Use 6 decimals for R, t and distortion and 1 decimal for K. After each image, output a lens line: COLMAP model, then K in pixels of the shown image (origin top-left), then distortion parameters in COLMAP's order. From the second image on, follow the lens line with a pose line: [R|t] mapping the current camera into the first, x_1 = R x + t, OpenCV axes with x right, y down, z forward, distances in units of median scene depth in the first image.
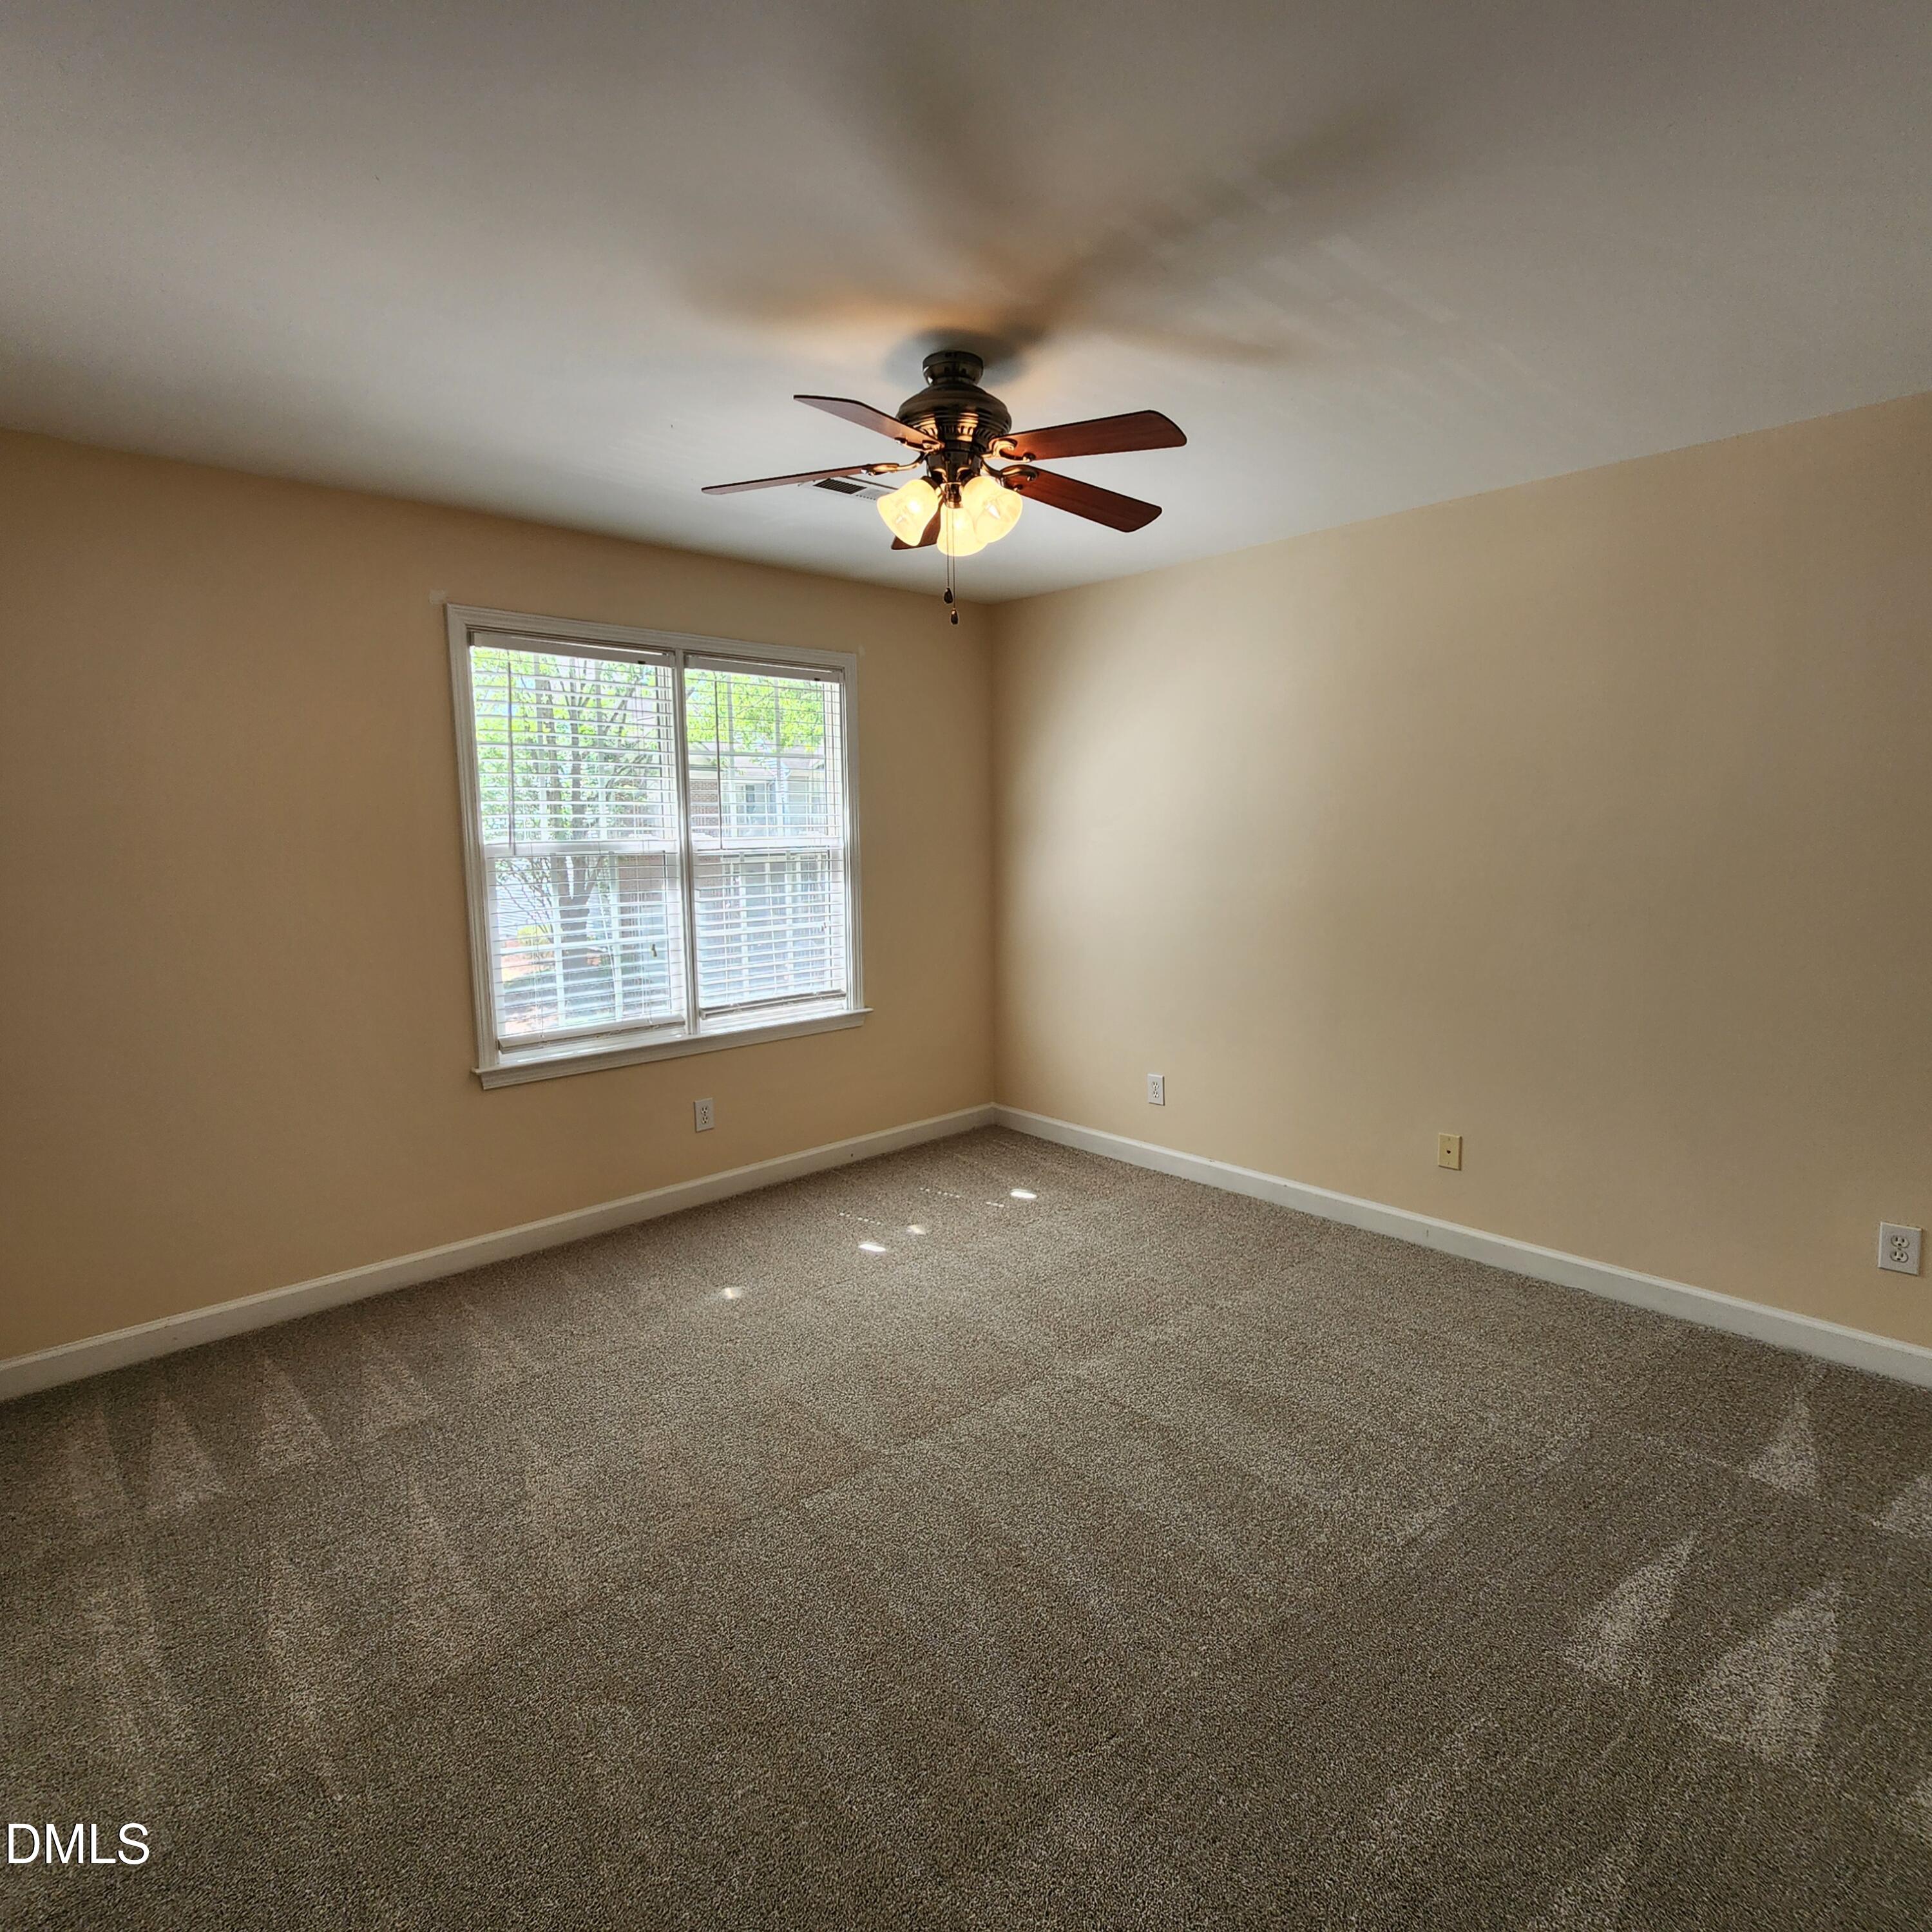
lens RADIAL K [[1054.0, 0, 972.4], [0, 1054.0, 967.9], [0, 0, 1]] dist [0.002674, -0.002051]
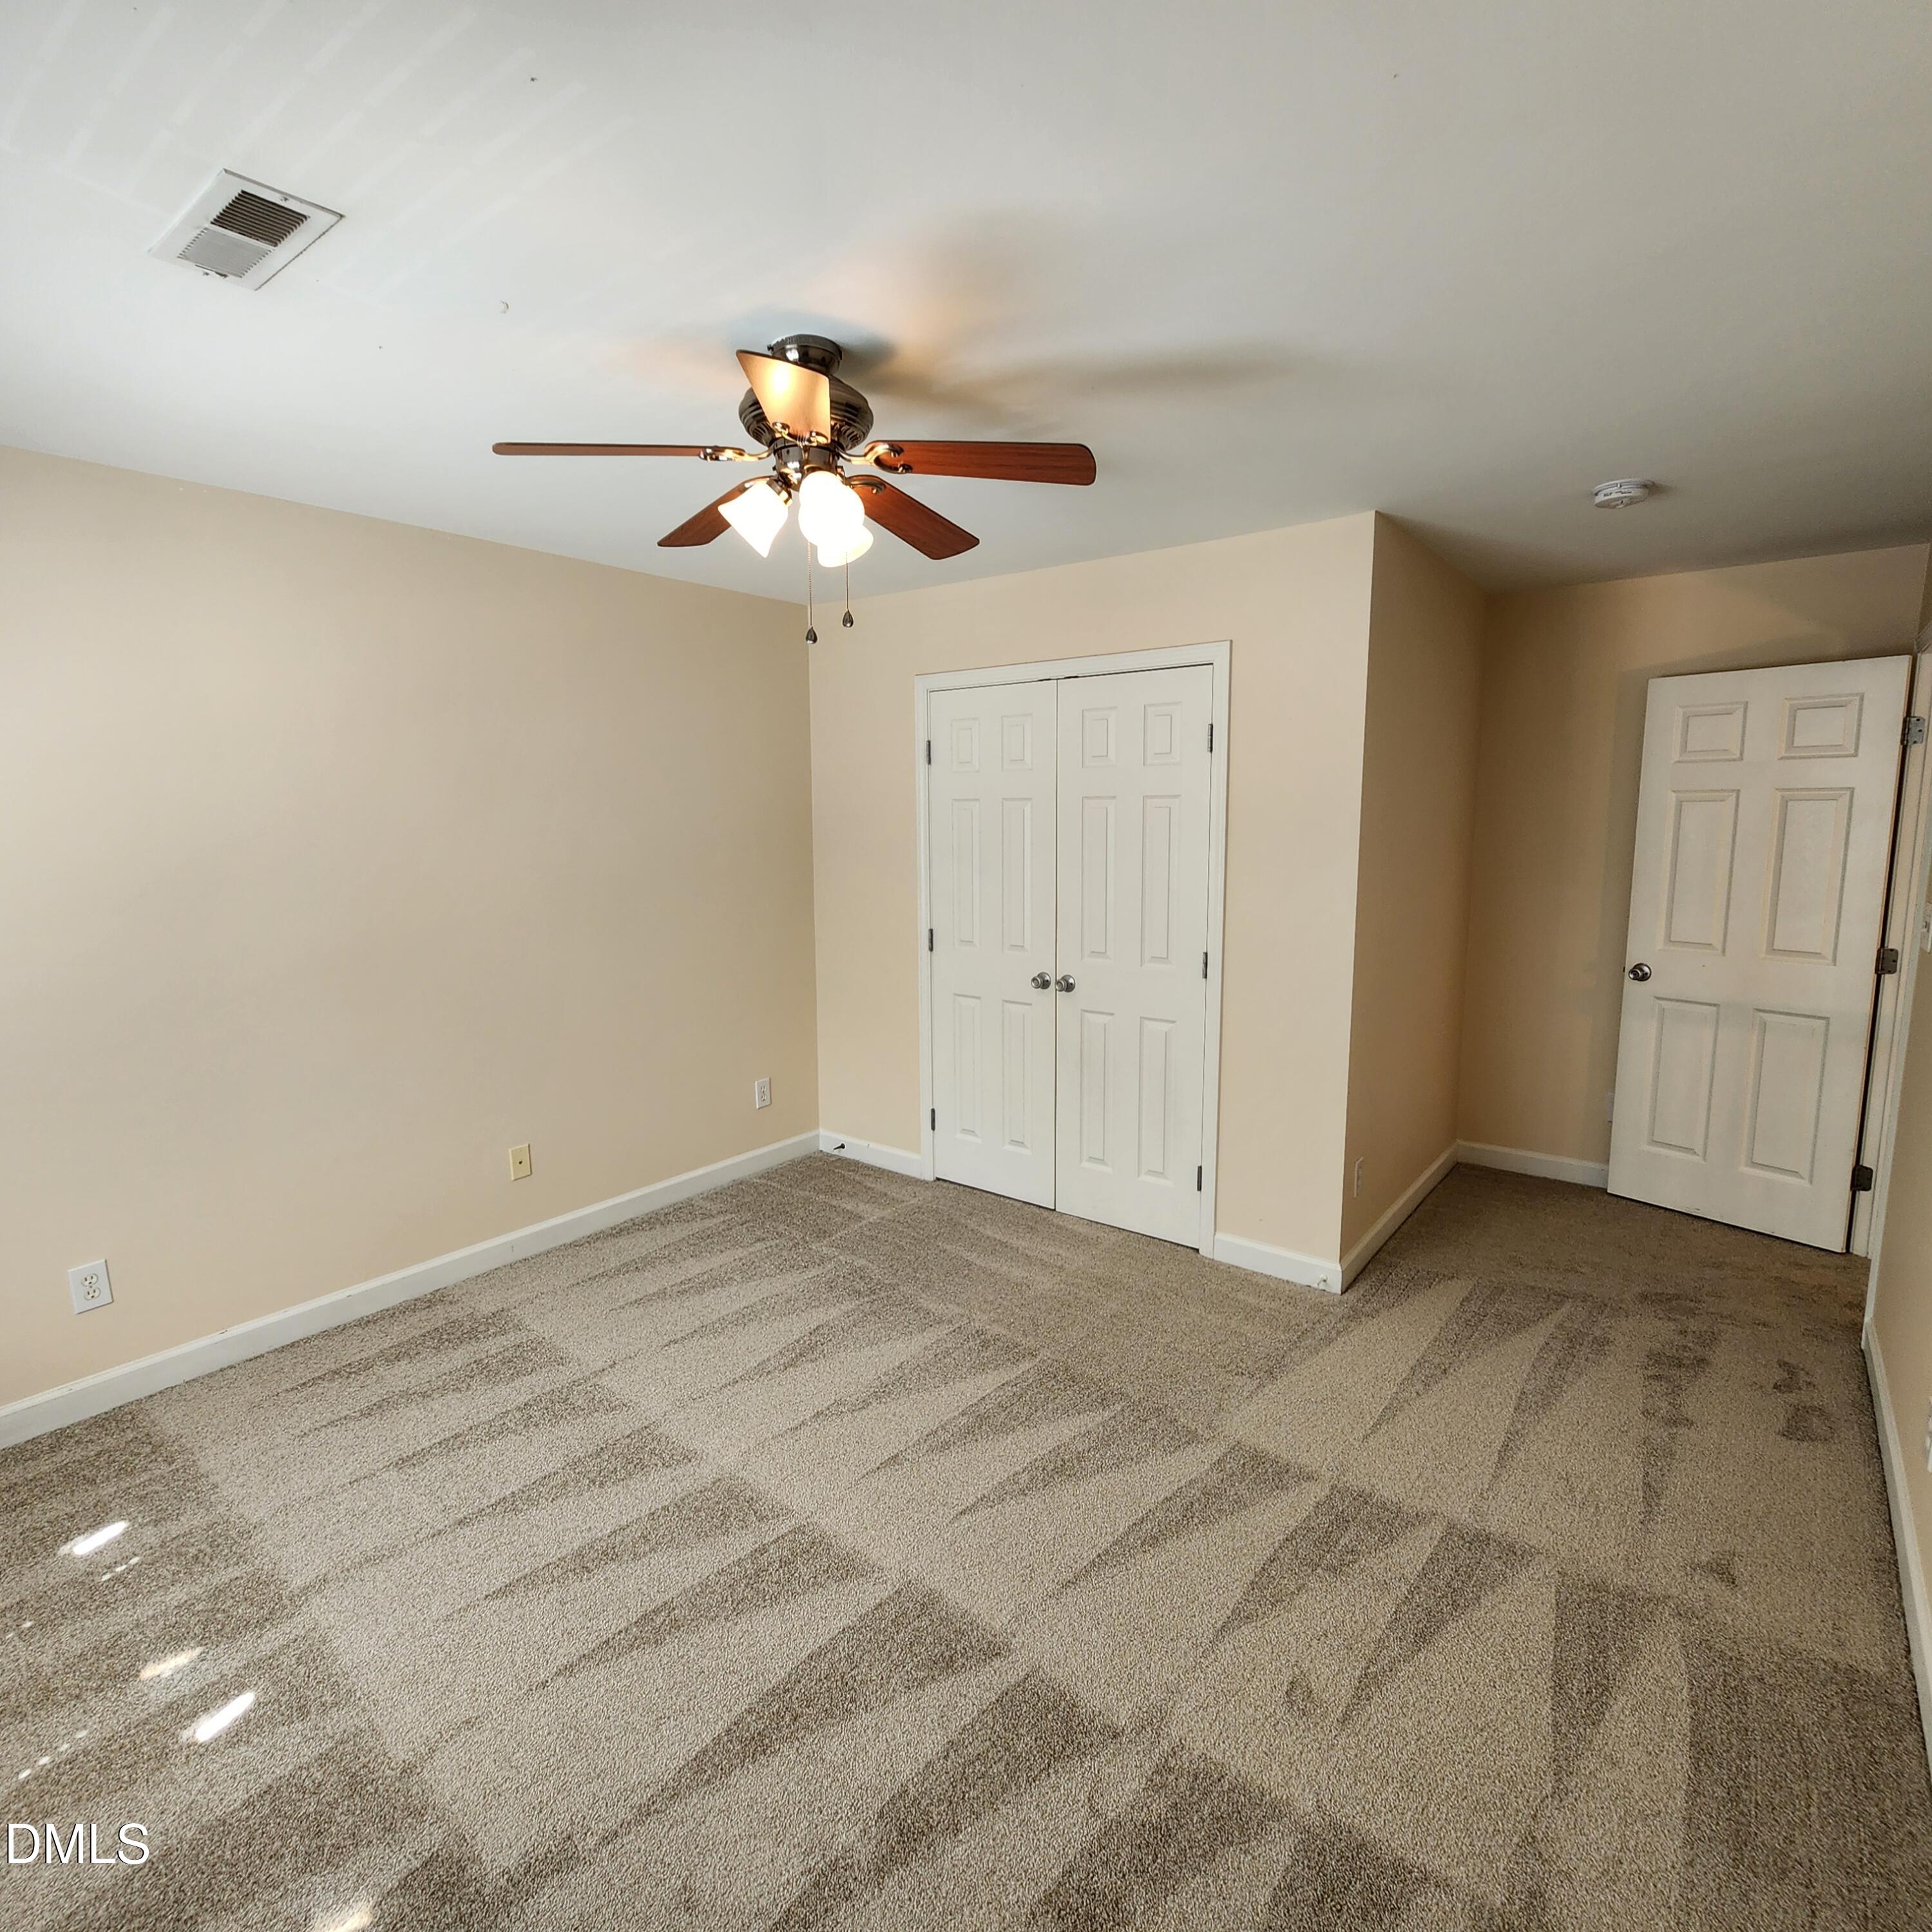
lens RADIAL K [[1054.0, 0, 964.8], [0, 1054.0, 964.1], [0, 0, 1]] dist [0.002674, -0.002051]
pose [[-0.166999, -0.131855, 0.977101, -0.674933], [0.140214, 0.977769, 0.155910, -0.129420], [-0.975936, 0.163040, -0.144799, 0.755051]]
